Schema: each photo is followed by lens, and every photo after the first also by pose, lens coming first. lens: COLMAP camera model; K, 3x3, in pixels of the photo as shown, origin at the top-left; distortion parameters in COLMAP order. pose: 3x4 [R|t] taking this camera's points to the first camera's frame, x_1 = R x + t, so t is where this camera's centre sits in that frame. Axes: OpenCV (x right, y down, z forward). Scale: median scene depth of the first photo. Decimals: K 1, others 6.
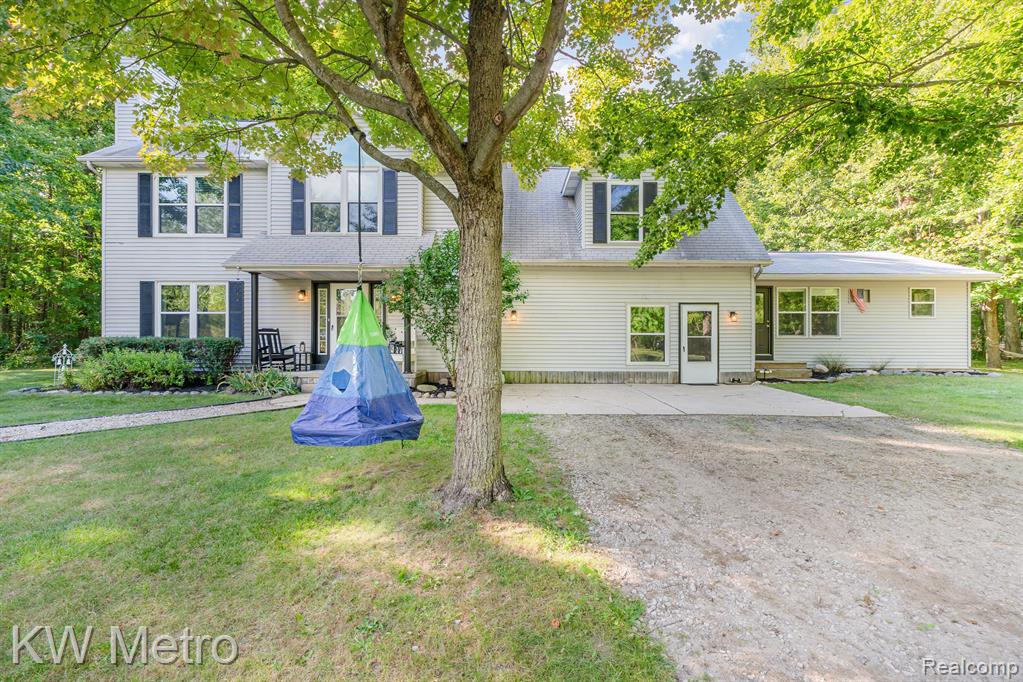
lens RADIAL K [[504.2, 0, 511.2], [0, 504.2, 344.2], [0, 0, 1]] dist [0.003706, 0.000497]
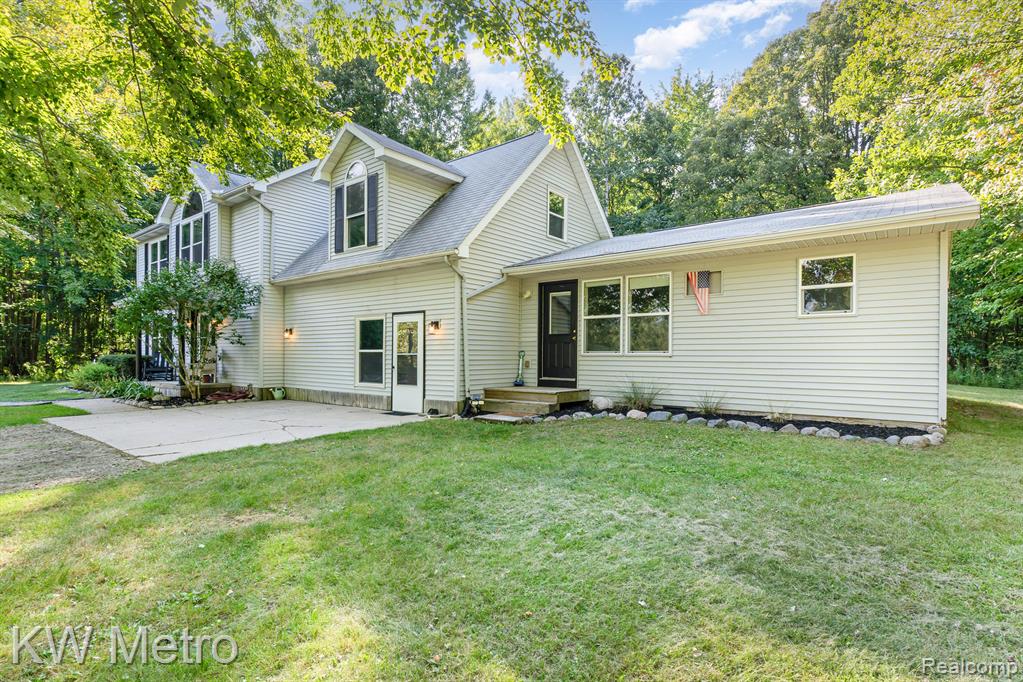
lens RADIAL K [[504.2, 0, 520.2], [0, 504.2, 363.8], [0, 0, 1]] dist [0.003706, 0.000497]
pose [[0.804991, 0.007986, -0.593233, 0.988622], [-0.003962, 0.999959, 0.008085, -0.006713], [0.593274, -0.004157, 0.804990, 0.456076]]
